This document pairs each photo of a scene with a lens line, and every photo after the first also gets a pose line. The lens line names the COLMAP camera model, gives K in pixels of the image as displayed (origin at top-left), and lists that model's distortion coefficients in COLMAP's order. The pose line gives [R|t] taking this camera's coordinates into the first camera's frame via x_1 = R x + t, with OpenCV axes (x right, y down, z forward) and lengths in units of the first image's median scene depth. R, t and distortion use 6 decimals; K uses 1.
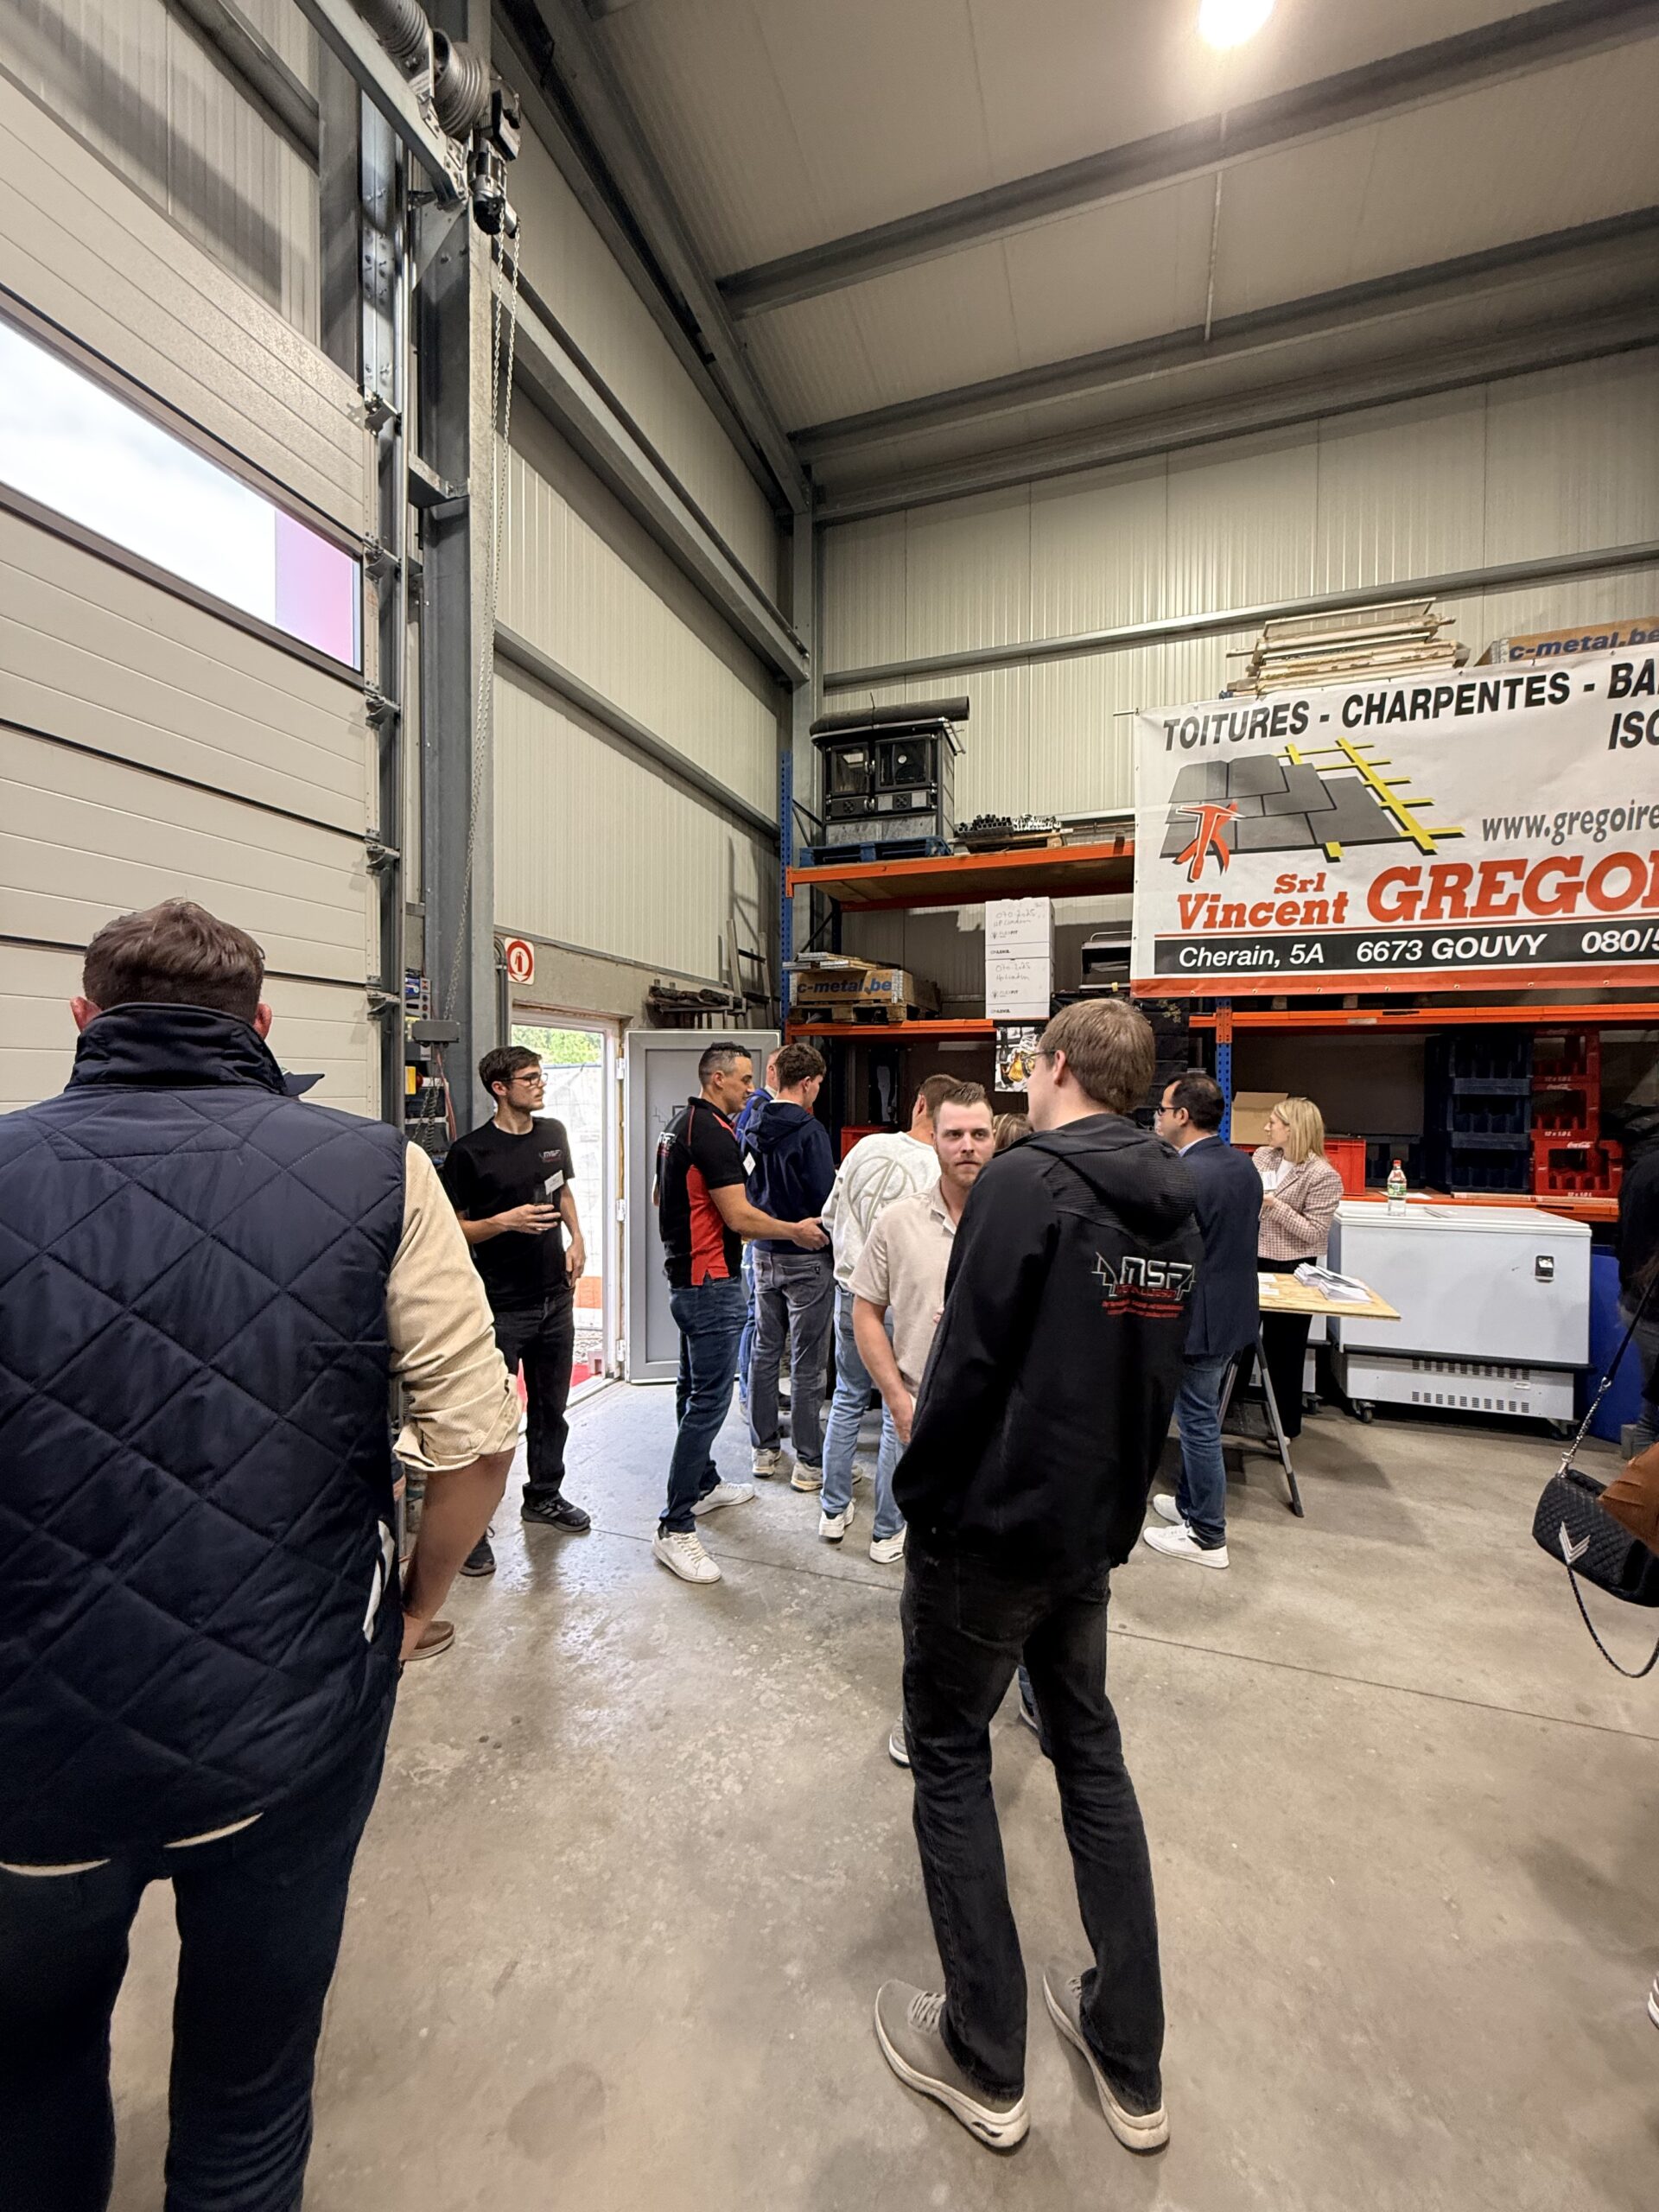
lens RADIAL K [[877.7, 0, 823.0], [0, 877.7, 1101.1], [0, 0, 1]] dist [-0.002219, -0.000789]
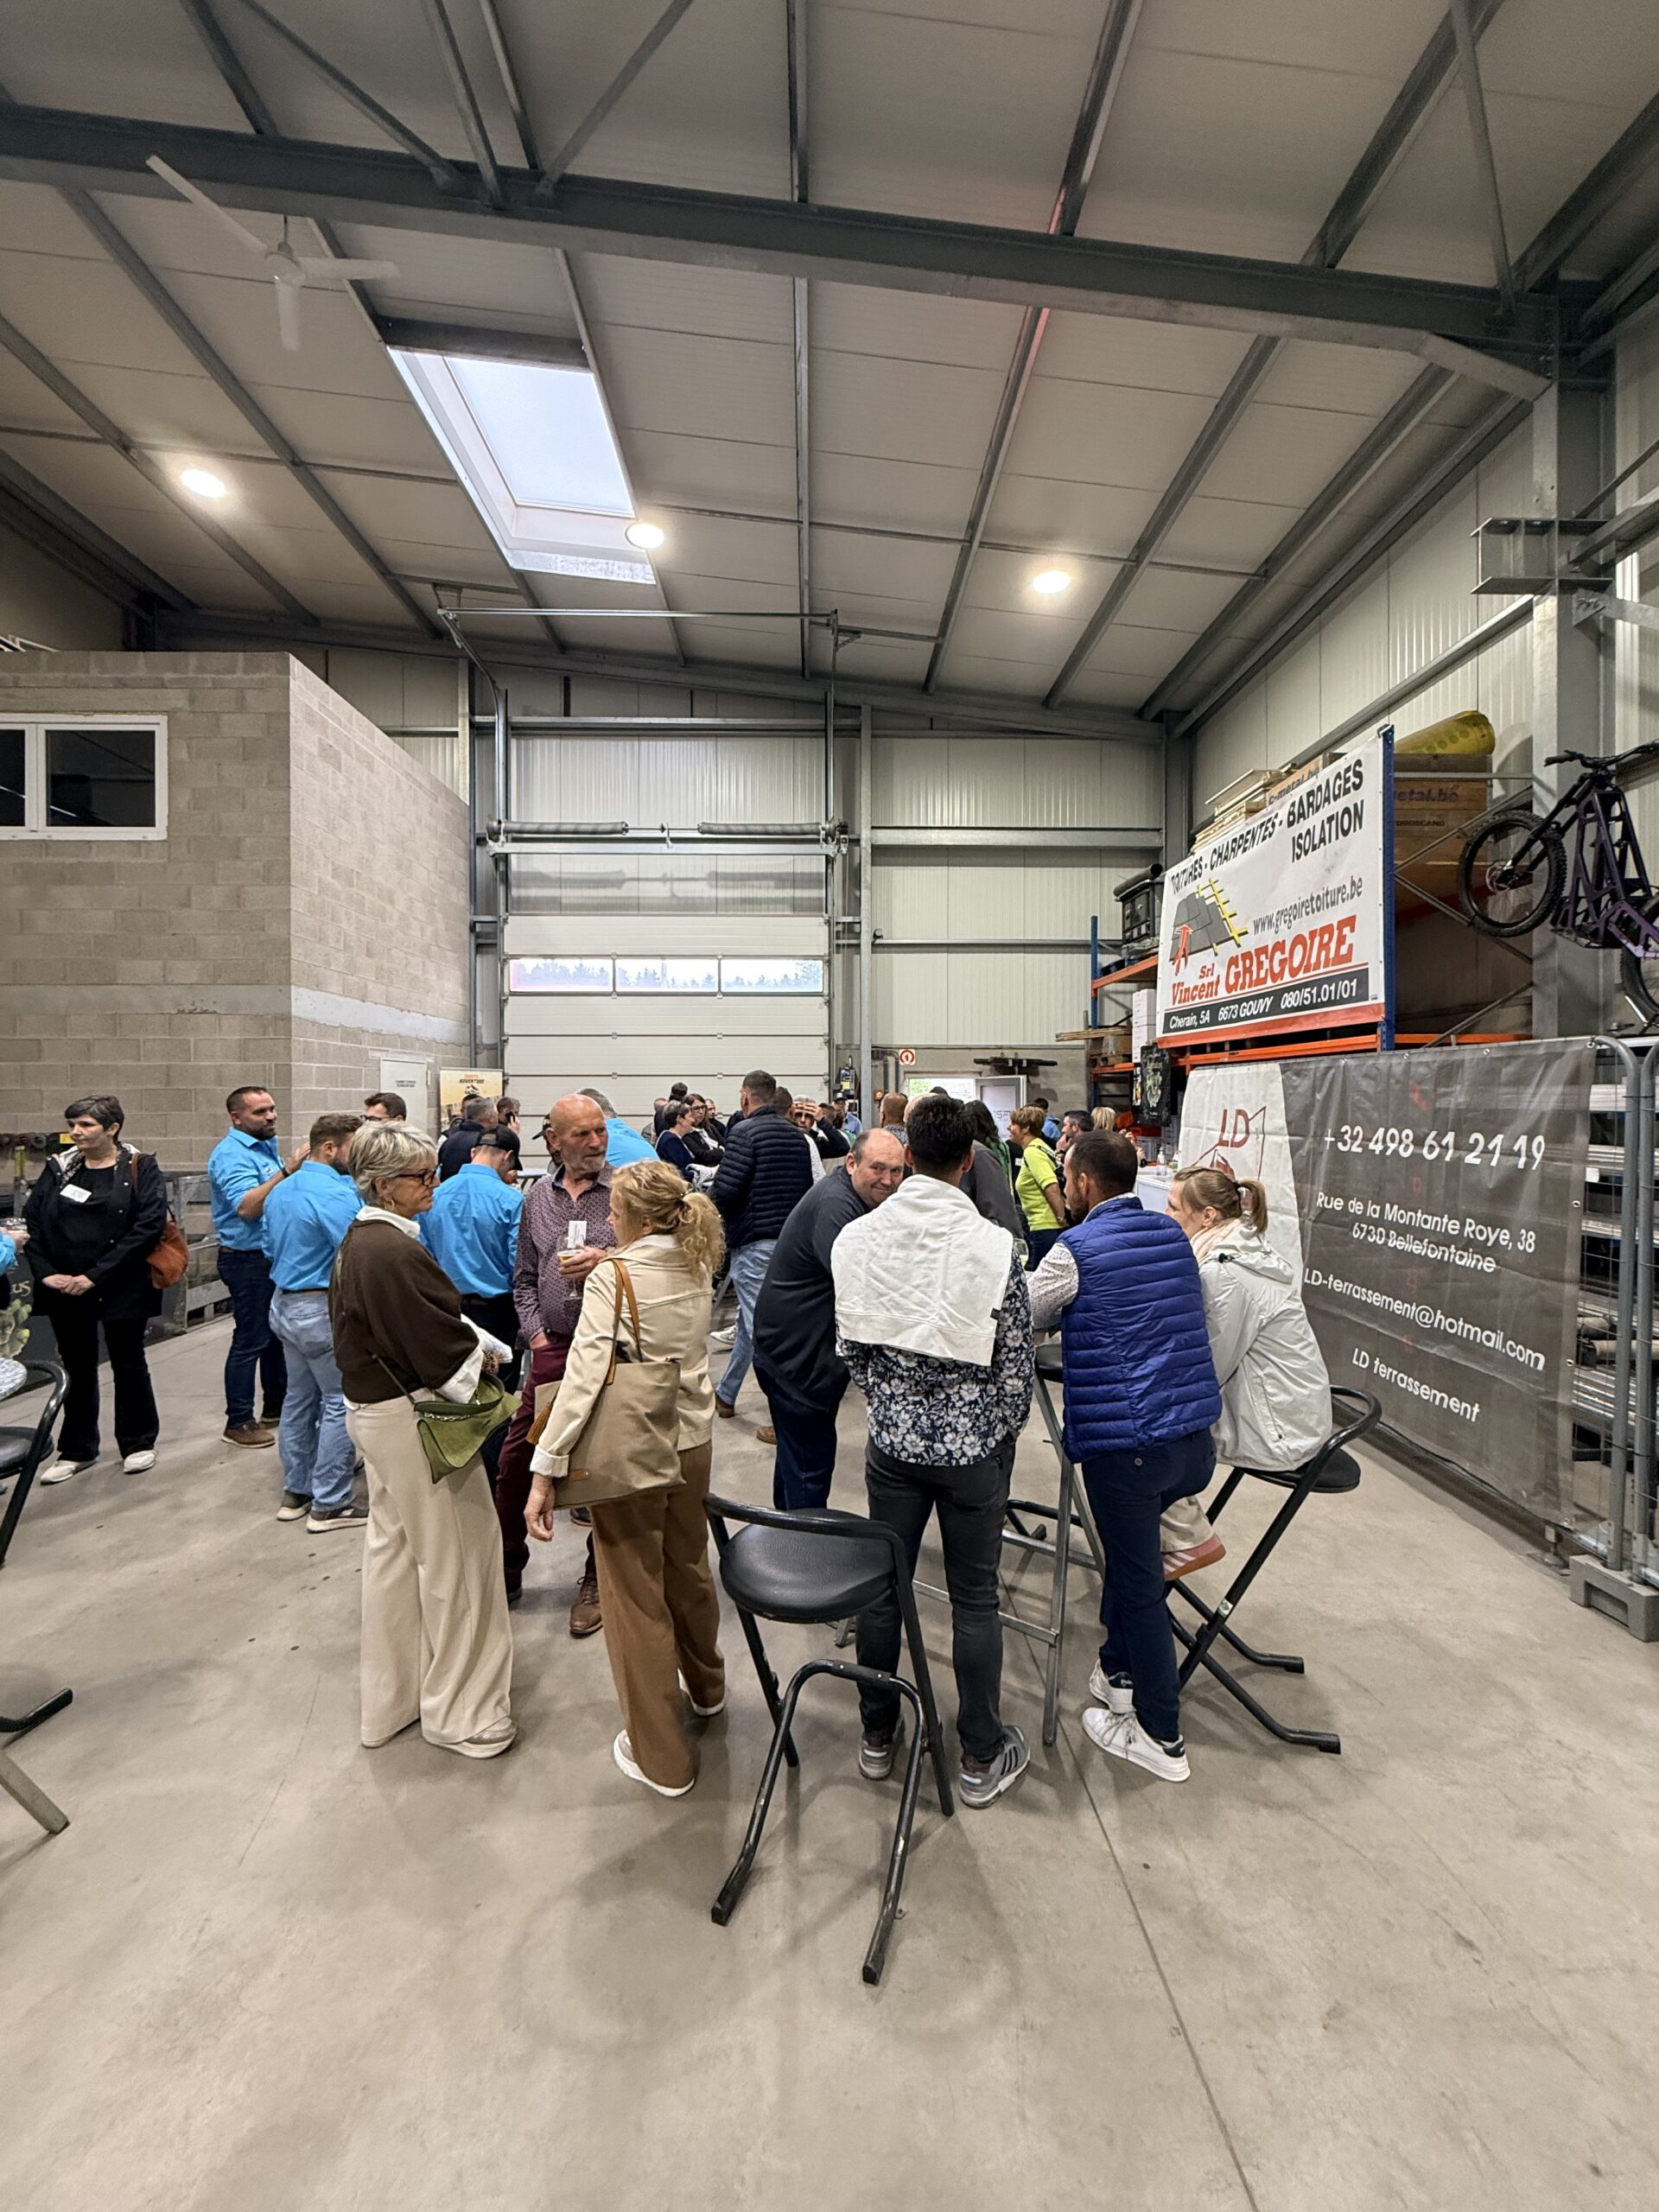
lens RADIAL K [[877.7, 0, 834.3], [0, 877.7, 1106.0], [0, 0, 1]] dist [-0.002219, -0.000789]
pose [[0.359641, 0.004186, -0.933081, 1.764472], [-0.010615, 0.999944, 0.000395, -0.004181], [0.933030, 0.009763, 0.359665, -0.168955]]
